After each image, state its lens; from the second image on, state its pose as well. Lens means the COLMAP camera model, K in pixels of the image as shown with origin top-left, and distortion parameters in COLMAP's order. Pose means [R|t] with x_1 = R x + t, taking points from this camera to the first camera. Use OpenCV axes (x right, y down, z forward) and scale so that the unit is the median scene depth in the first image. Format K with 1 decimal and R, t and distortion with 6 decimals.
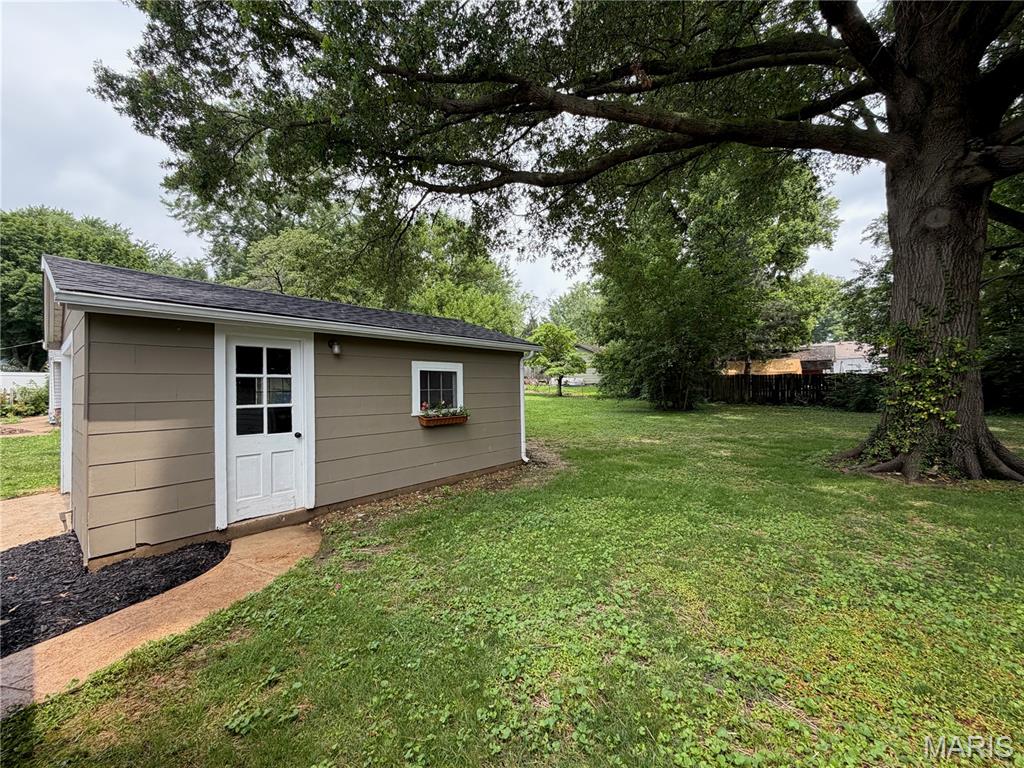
lens RADIAL K [[415.3, 0, 512.2], [0, 415.3, 382.1], [0, 0, 1]] dist [-0.002626, -0.000074]
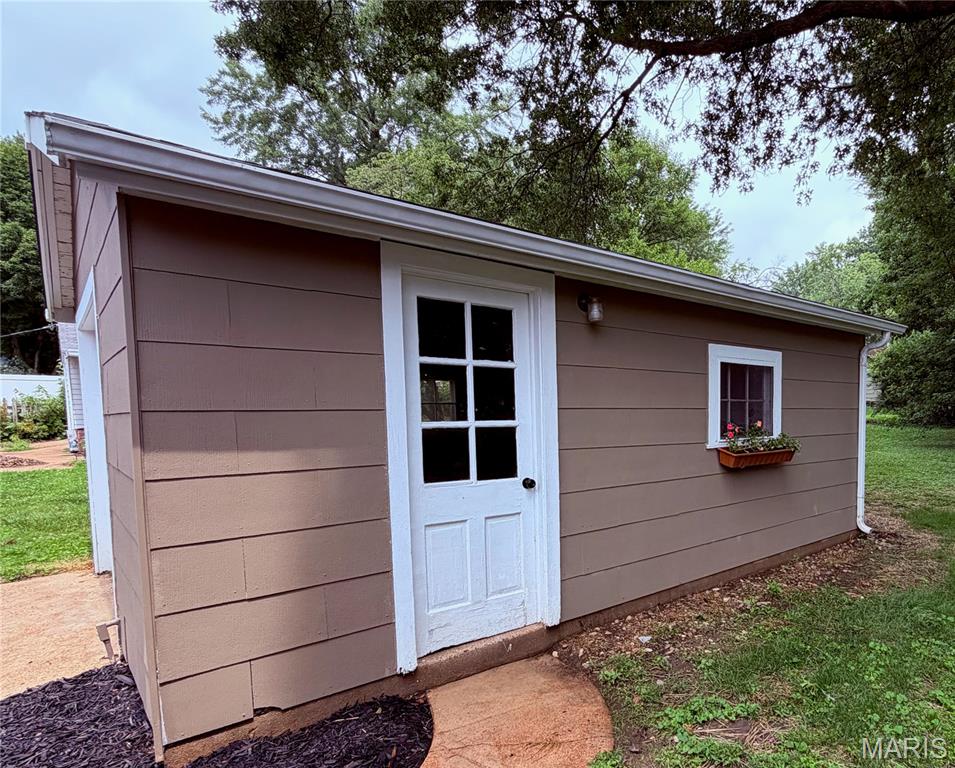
lens RADIAL K [[423.7, 0, 487.6], [0, 423.7, 453.7], [0, 0, 1]] dist [-0.001163, -0.000576]
pose [[0.997666, 0.016210, -0.066338, -0.502676], [-0.009969, 0.995583, 0.093354, 0.041660], [0.067558, -0.092475, 0.993421, 0.461227]]
